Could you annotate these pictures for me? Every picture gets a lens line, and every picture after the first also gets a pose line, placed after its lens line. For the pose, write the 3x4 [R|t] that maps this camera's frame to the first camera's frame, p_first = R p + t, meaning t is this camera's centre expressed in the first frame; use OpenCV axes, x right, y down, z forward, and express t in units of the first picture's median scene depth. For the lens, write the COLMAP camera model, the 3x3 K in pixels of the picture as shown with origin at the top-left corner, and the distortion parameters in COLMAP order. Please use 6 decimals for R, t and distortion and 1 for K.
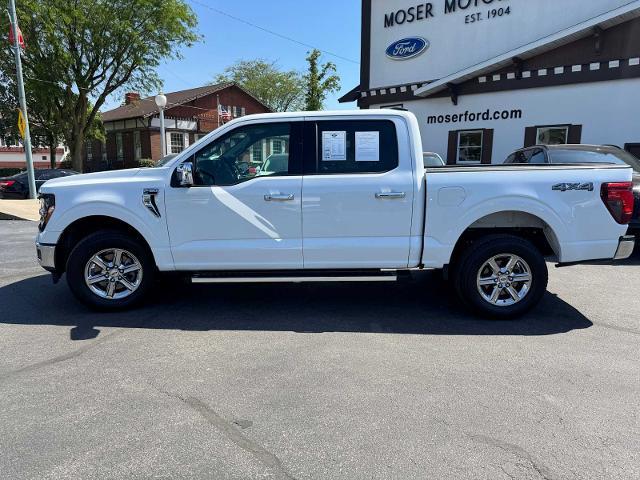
lens RADIAL K [[448.5, 0, 320.0], [0, 448.5, 240.0], [0, 0, 1]] dist [0.029372, -0.031573]
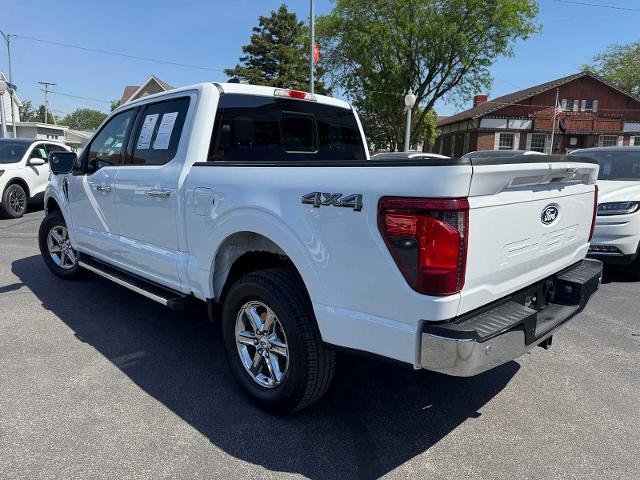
lens RADIAL K [[448.5, 0, 320.0], [0, 448.5, 240.0], [0, 0, 1]] dist [0.029372, -0.031573]
pose [[0.728237, 0.127768, -0.673310, 0.149522], [-0.131008, 0.990303, 0.046226, -0.015857], [0.672687, 0.054545, 0.737914, 0.103443]]
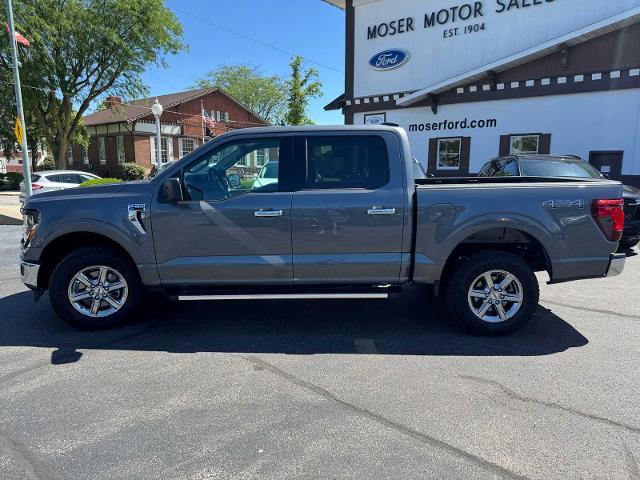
lens RADIAL K [[448.5, 0, 320.0], [0, 448.5, 240.0], [0, 0, 1]] dist [0.029372, -0.031573]
pose [[0.999090, -0.008311, 0.041837, -0.015589], [0.008602, 0.999940, -0.006770, 0.001598], [-0.041778, 0.007124, 0.999102, -0.041053]]
